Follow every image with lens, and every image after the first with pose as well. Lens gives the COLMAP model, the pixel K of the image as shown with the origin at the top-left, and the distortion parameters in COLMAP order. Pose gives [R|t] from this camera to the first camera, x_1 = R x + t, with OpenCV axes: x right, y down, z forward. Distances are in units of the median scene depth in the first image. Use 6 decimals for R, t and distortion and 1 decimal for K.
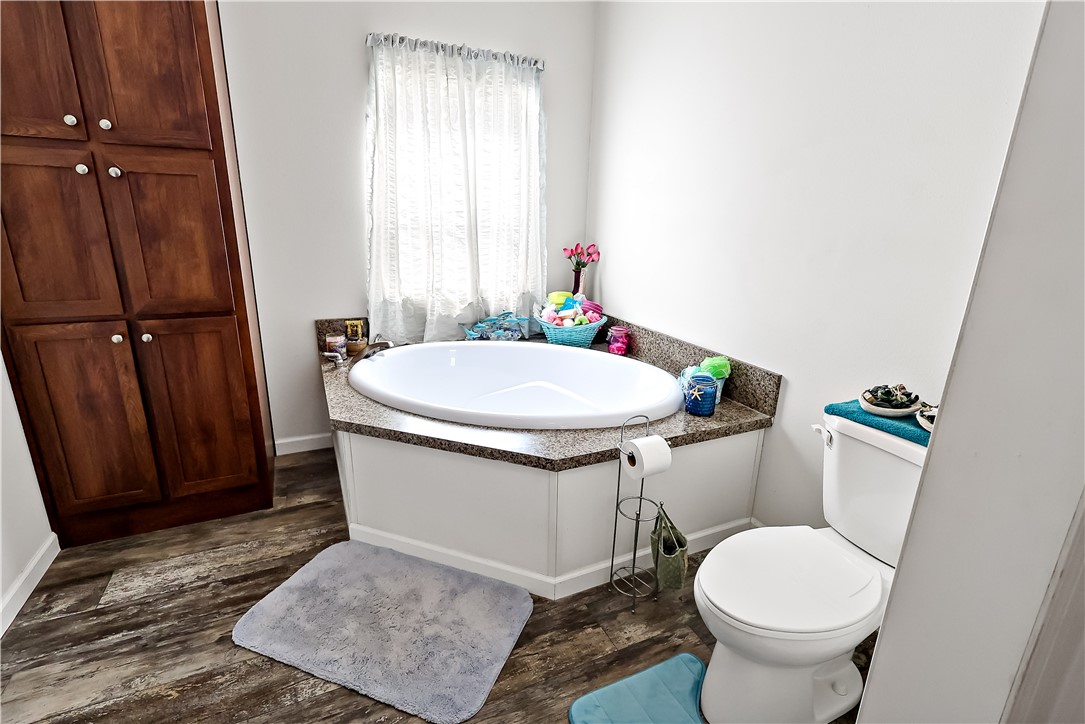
lens RADIAL K [[499.8, 0, 544.8], [0, 499.8, 358.2], [0, 0, 1]] dist [-0.002618, 0.002267]
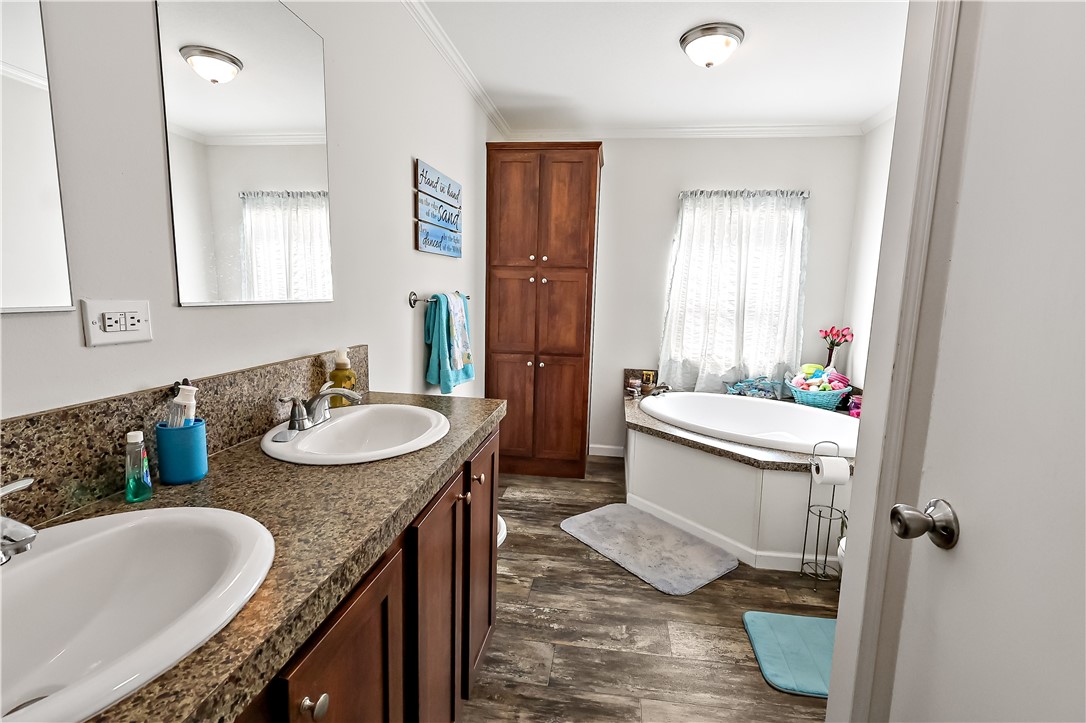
lens RADIAL K [[500.2, 0, 549.4], [0, 500.2, 354.5], [0, 0, 1]] dist [-0.002618, 0.002267]
pose [[0.835991, 0.063327, -0.545076, 0.234299], [-0.157679, 0.979149, -0.128077, 0.148888], [0.525601, 0.193019, 0.828546, -0.518975]]
